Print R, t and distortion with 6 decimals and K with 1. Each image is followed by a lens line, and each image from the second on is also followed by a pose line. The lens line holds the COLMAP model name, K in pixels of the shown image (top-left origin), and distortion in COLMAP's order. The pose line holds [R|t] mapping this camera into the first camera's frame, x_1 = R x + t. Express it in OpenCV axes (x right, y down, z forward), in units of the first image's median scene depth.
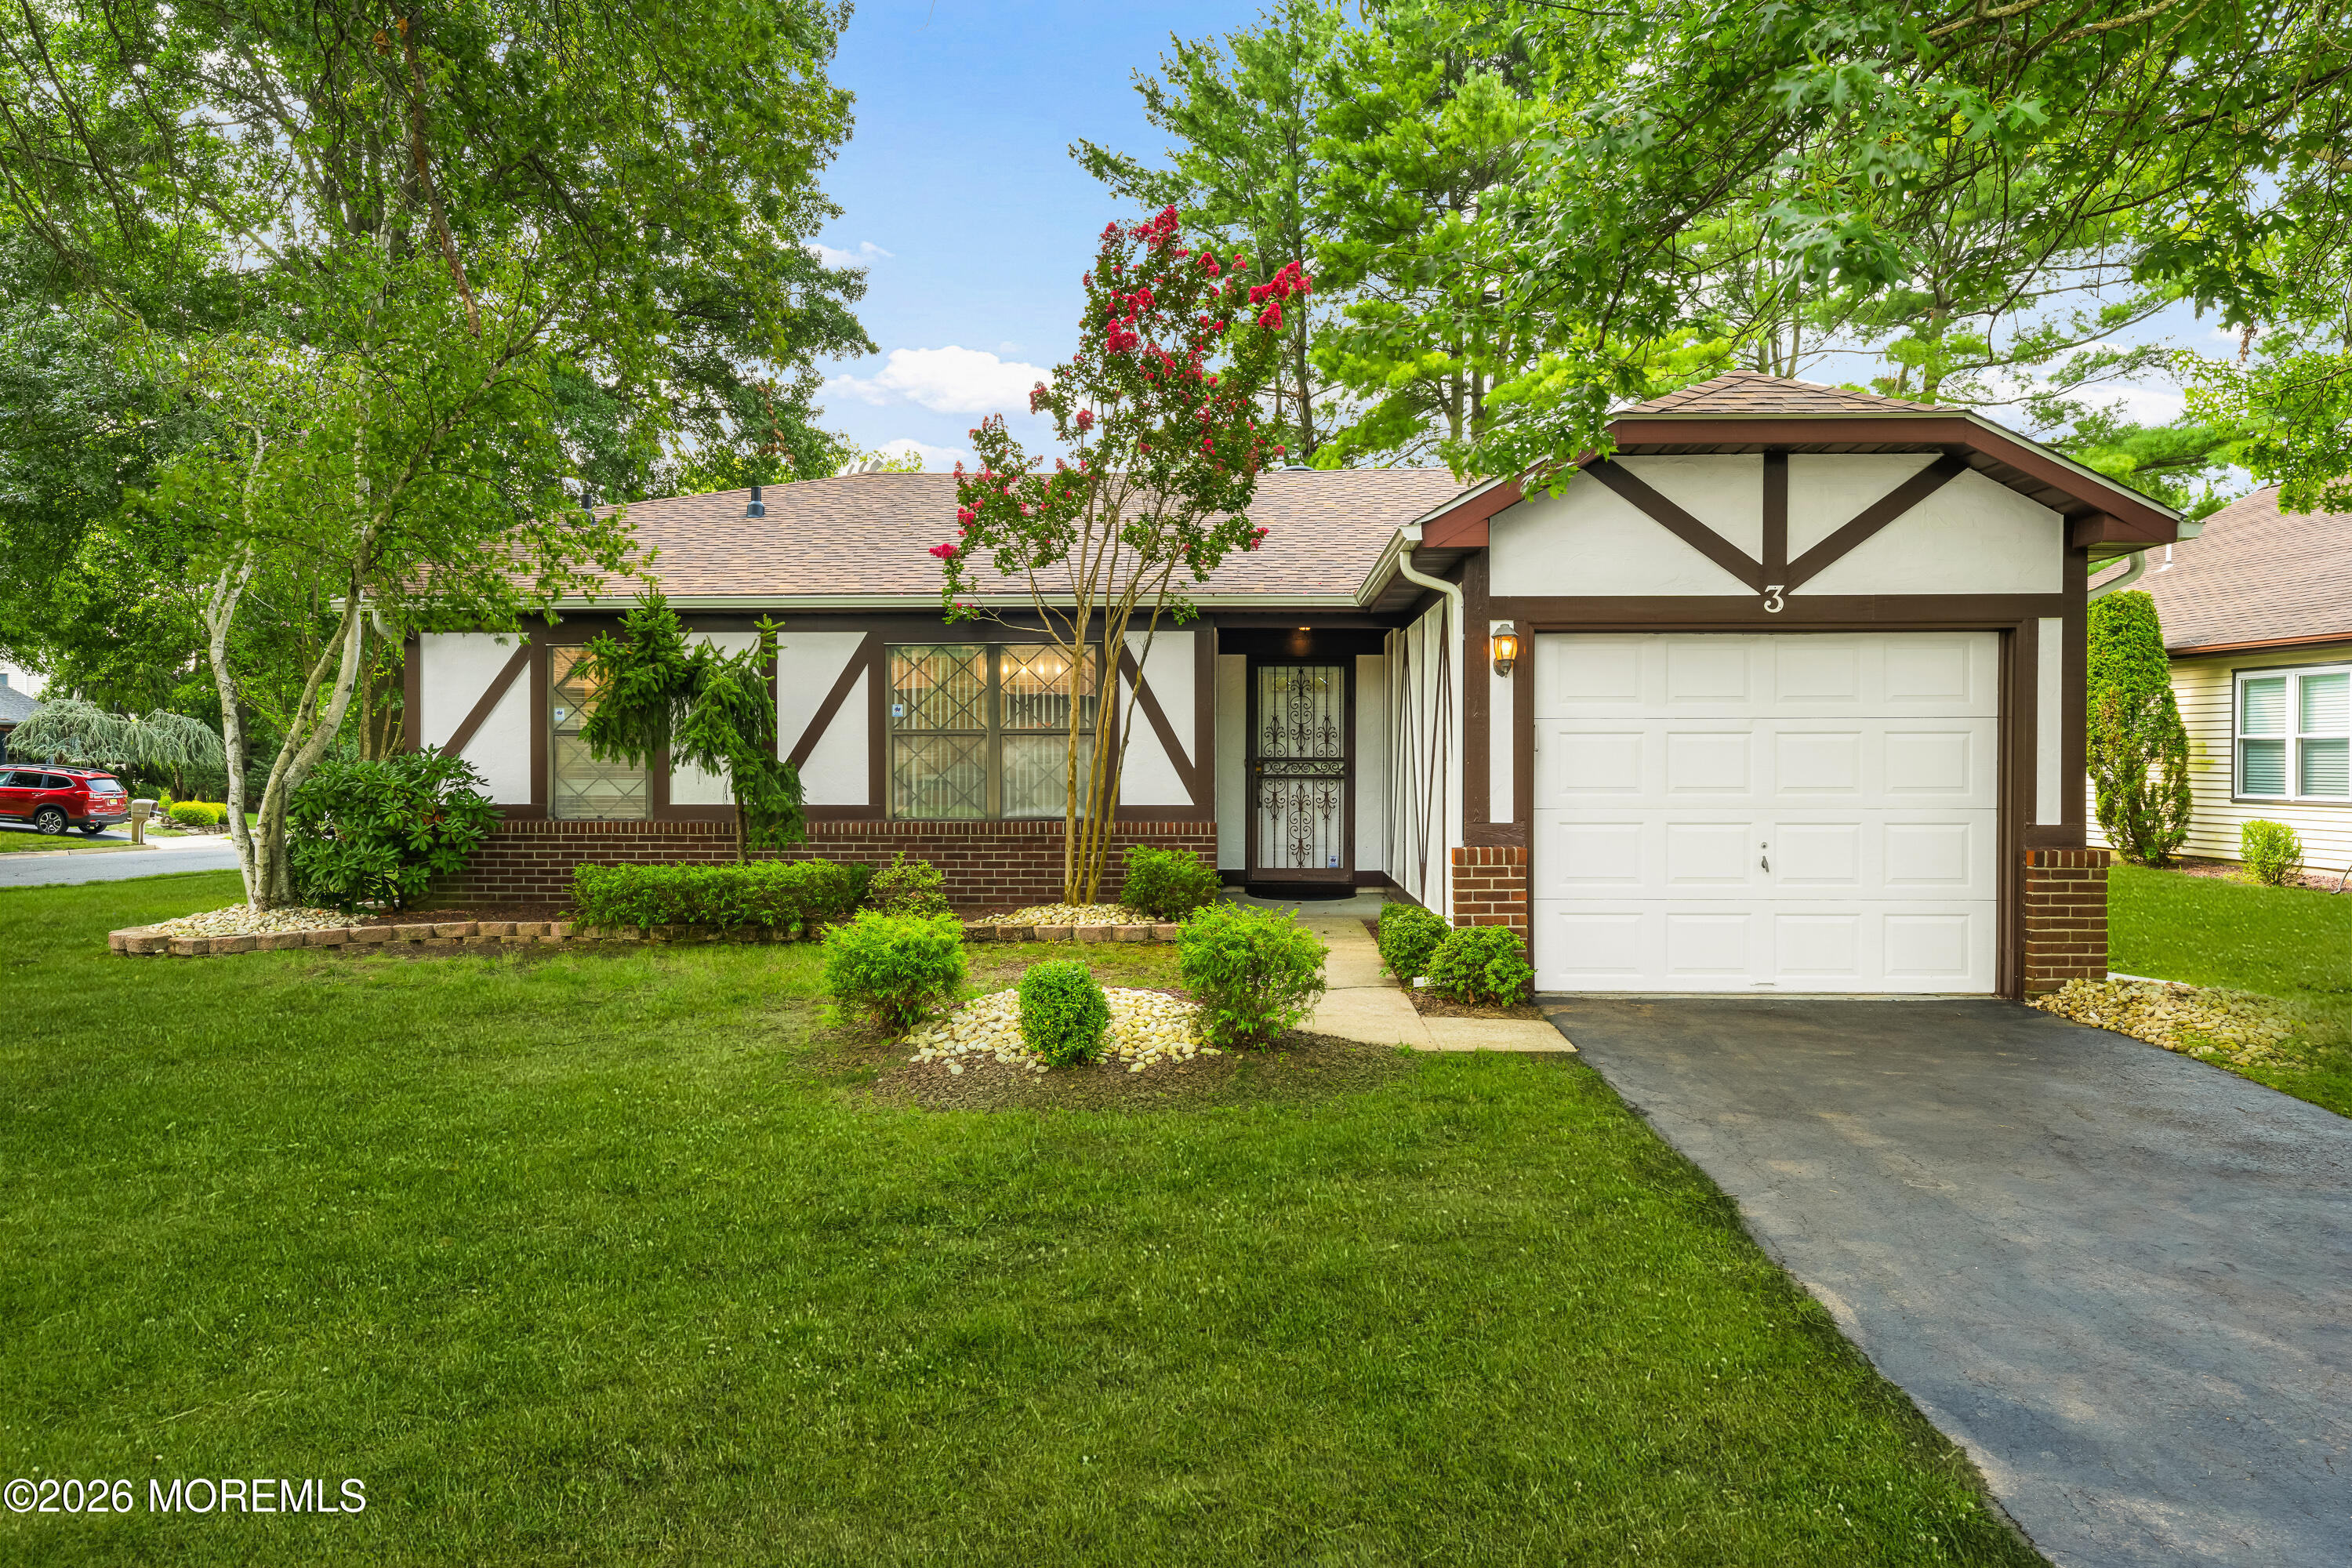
lens RADIAL K [[1564.2, 0, 1175.7], [0, 1564.2, 778.7], [0, 0, 1]] dist [0.004595, -0.000194]
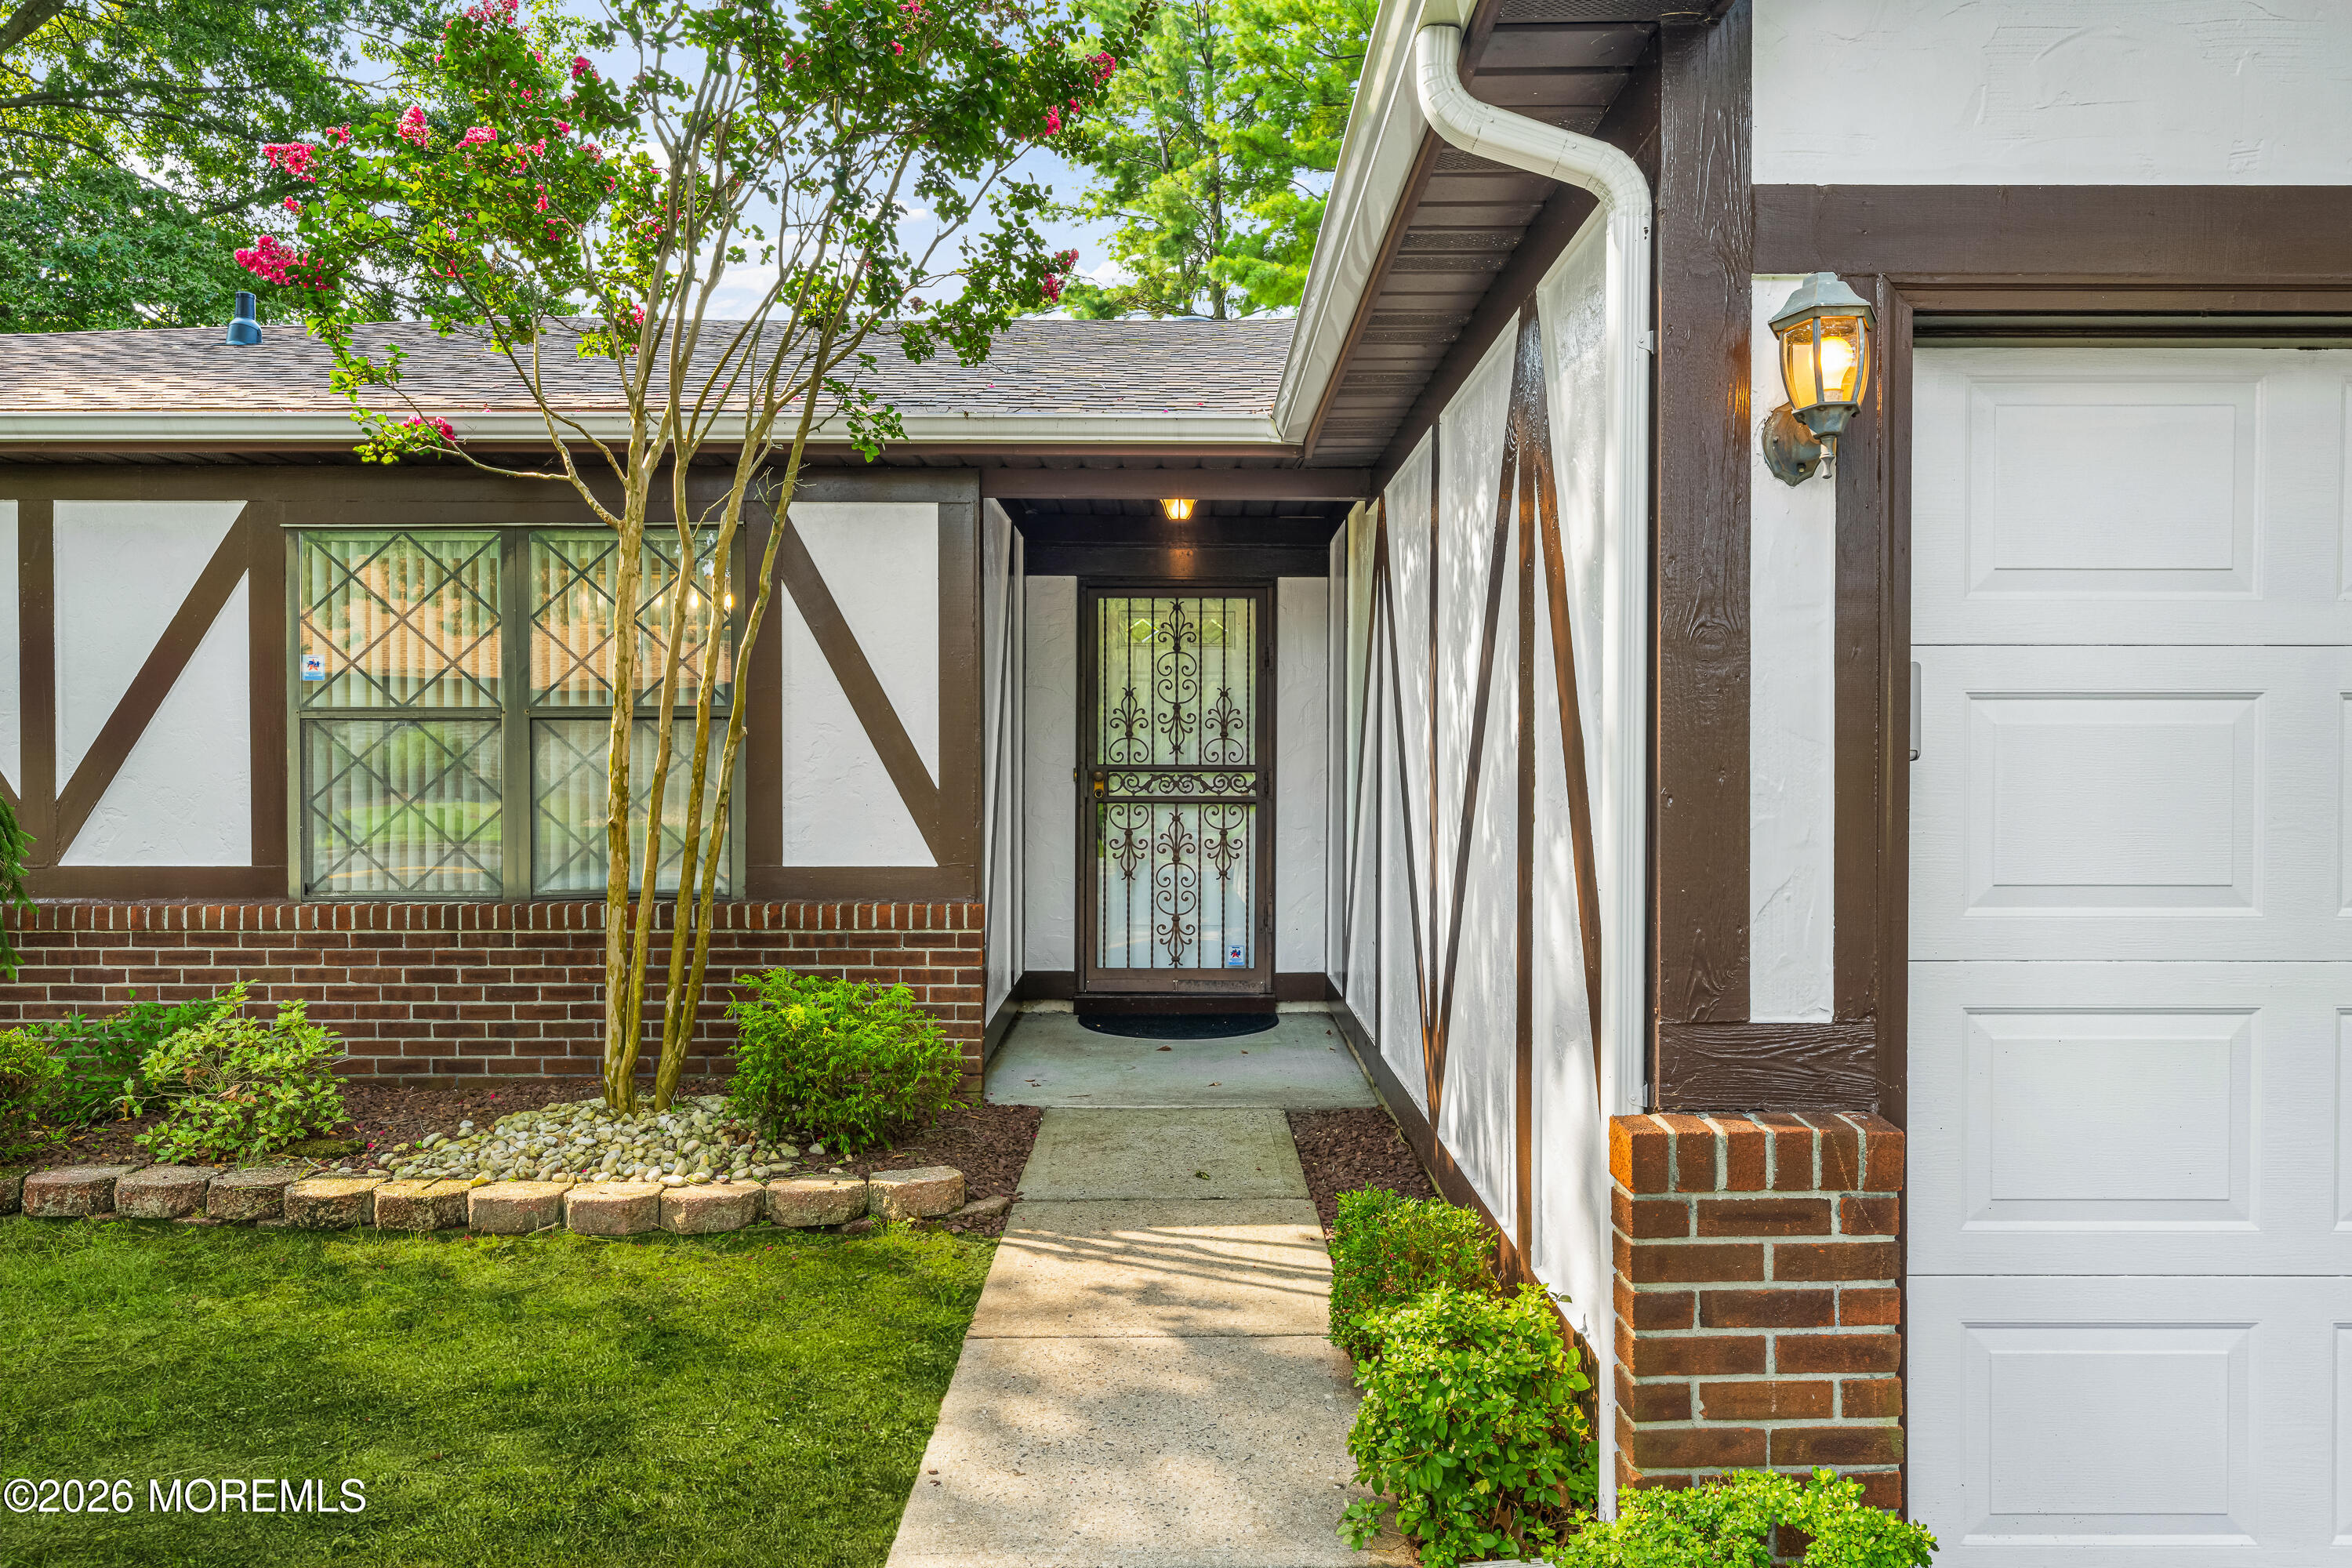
lens RADIAL K [[1564.2, 0, 1175.7], [0, 1564.2, 778.7], [0, 0, 1]] dist [0.004595, -0.000194]
pose [[0.999023, -0.000063, 0.044201, 0.063639], [0.000034, 1.000000, 0.000666, -0.010277], [-0.044201, -0.000664, 0.999022, 0.521624]]
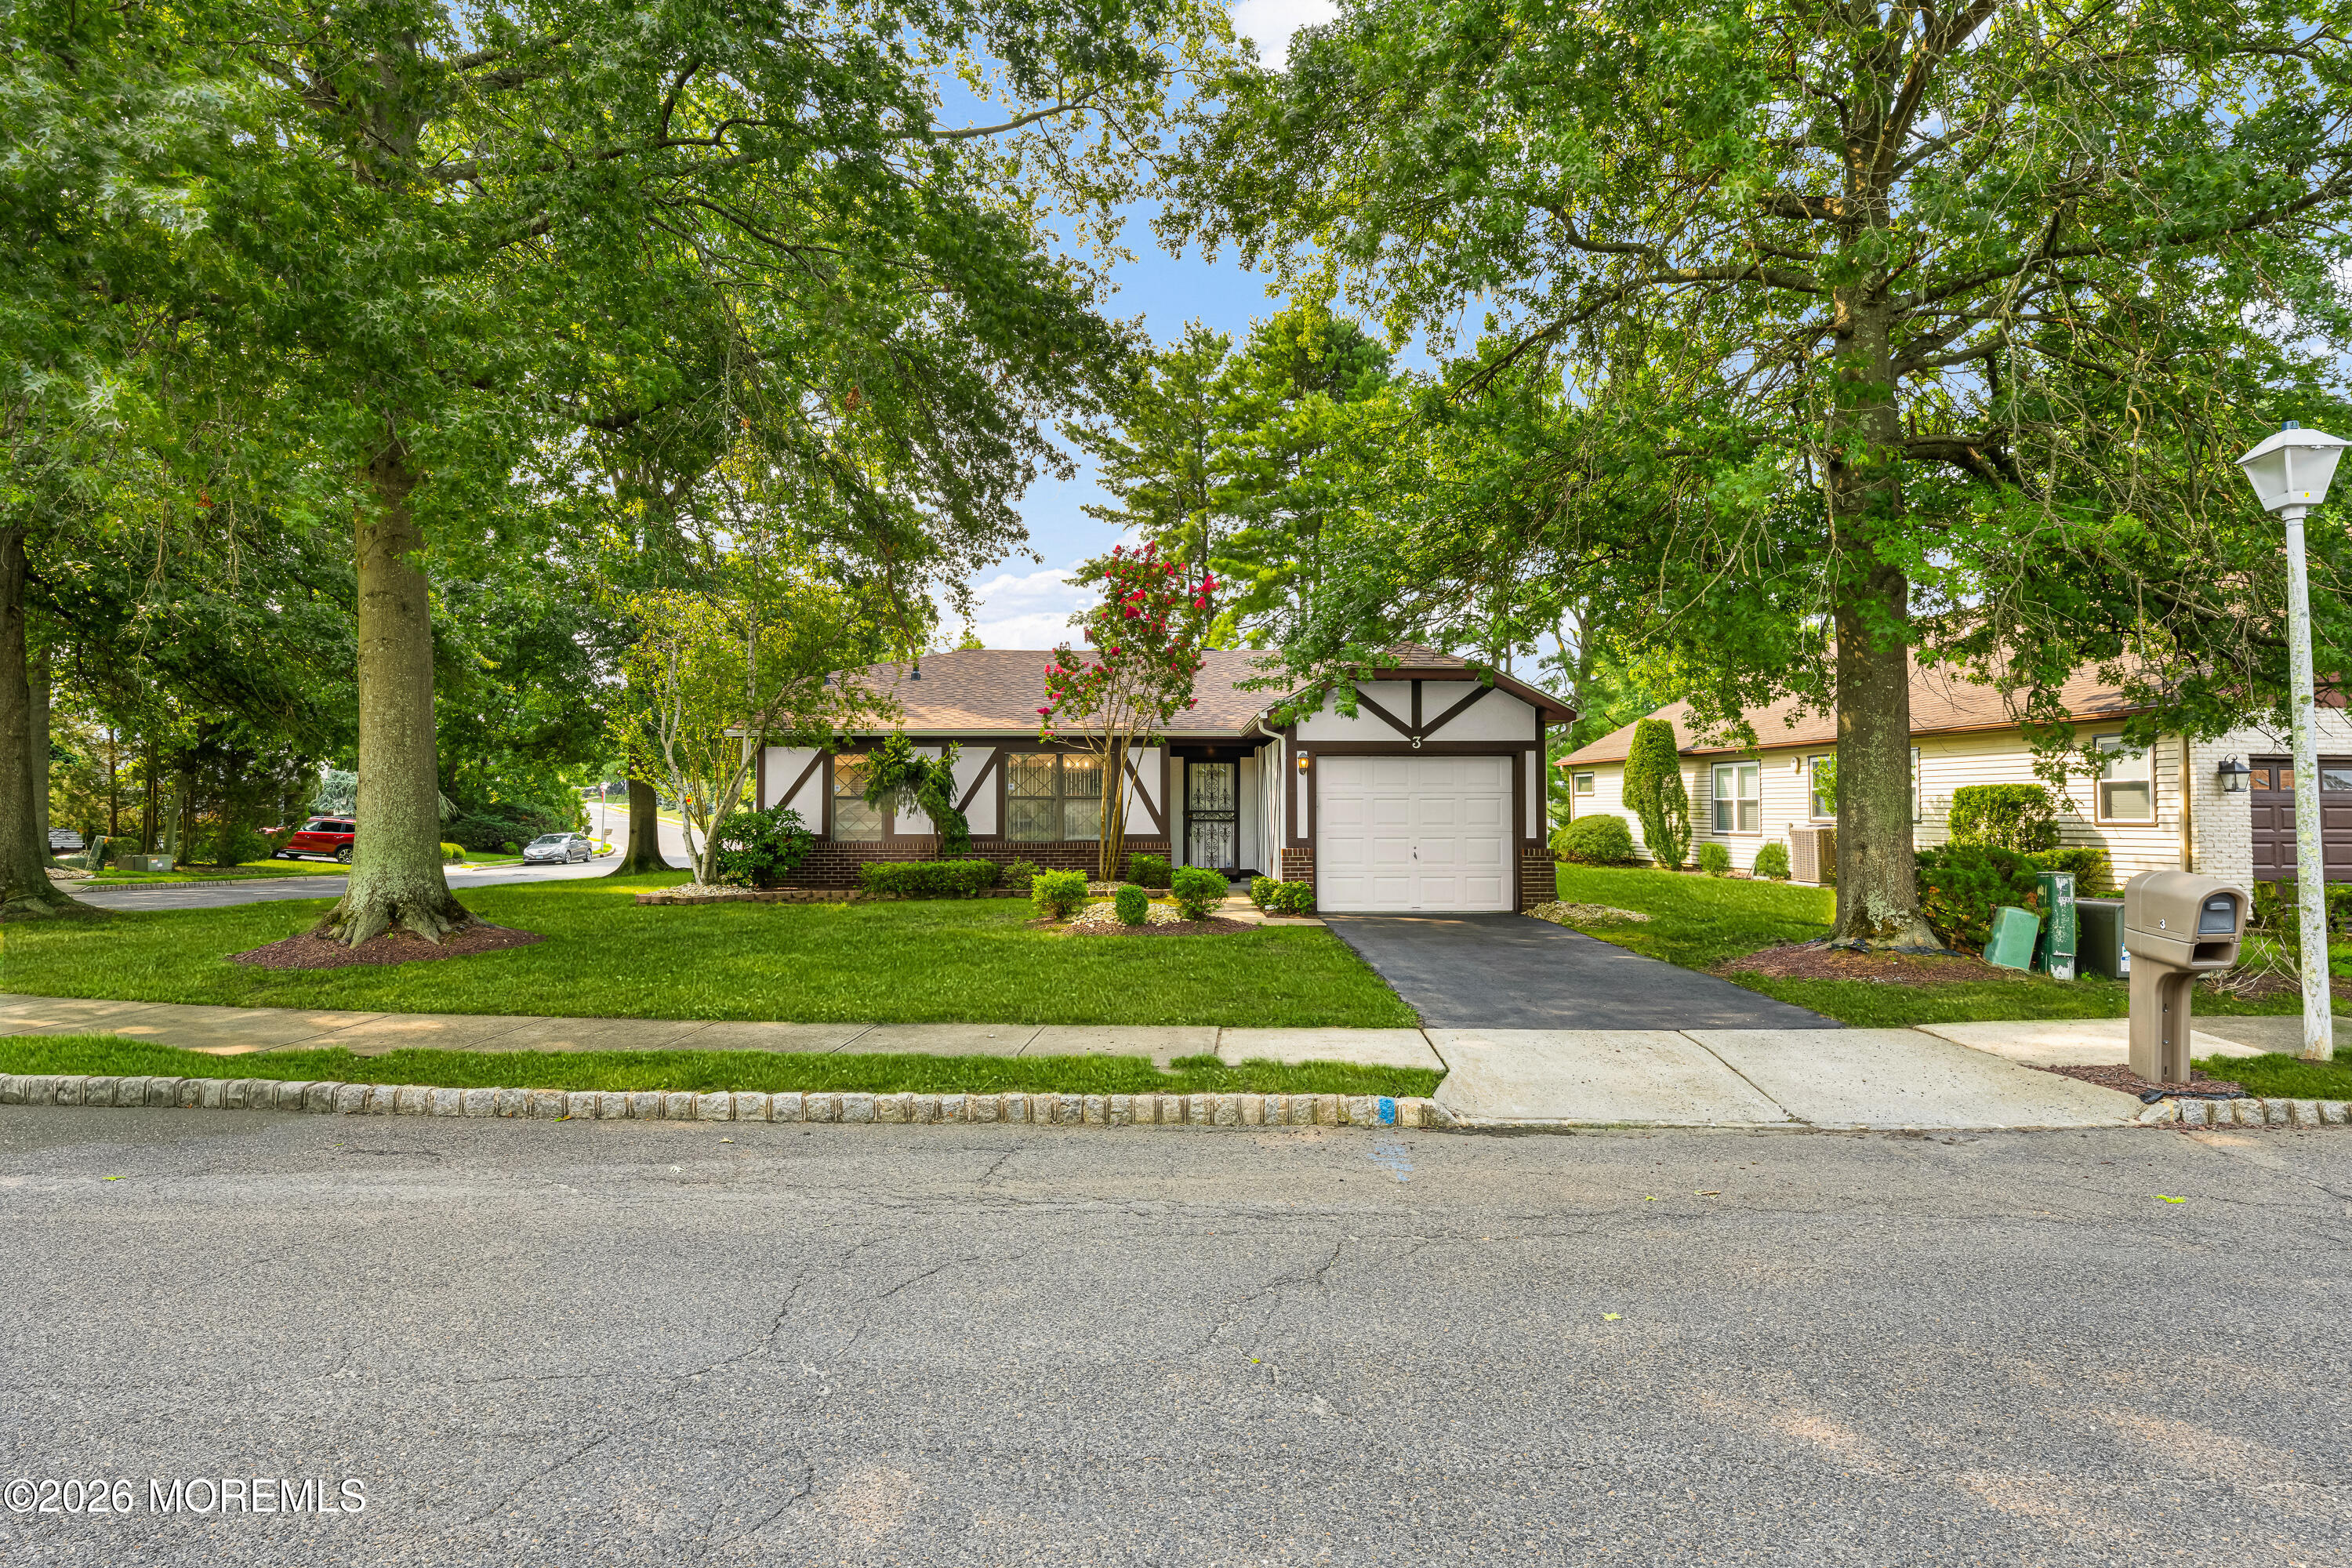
lens RADIAL K [[1209.7, 0, 1176.0], [0, 1209.7, 784.0], [0, 0, 1]] dist [0.001951, 0.000313]
pose [[0.998155, 0.001211, 0.060706, -0.062699], [0.001006, 0.999334, -0.036470, 0.009673], [-0.060710, 0.036464, 0.997489, -0.556688]]
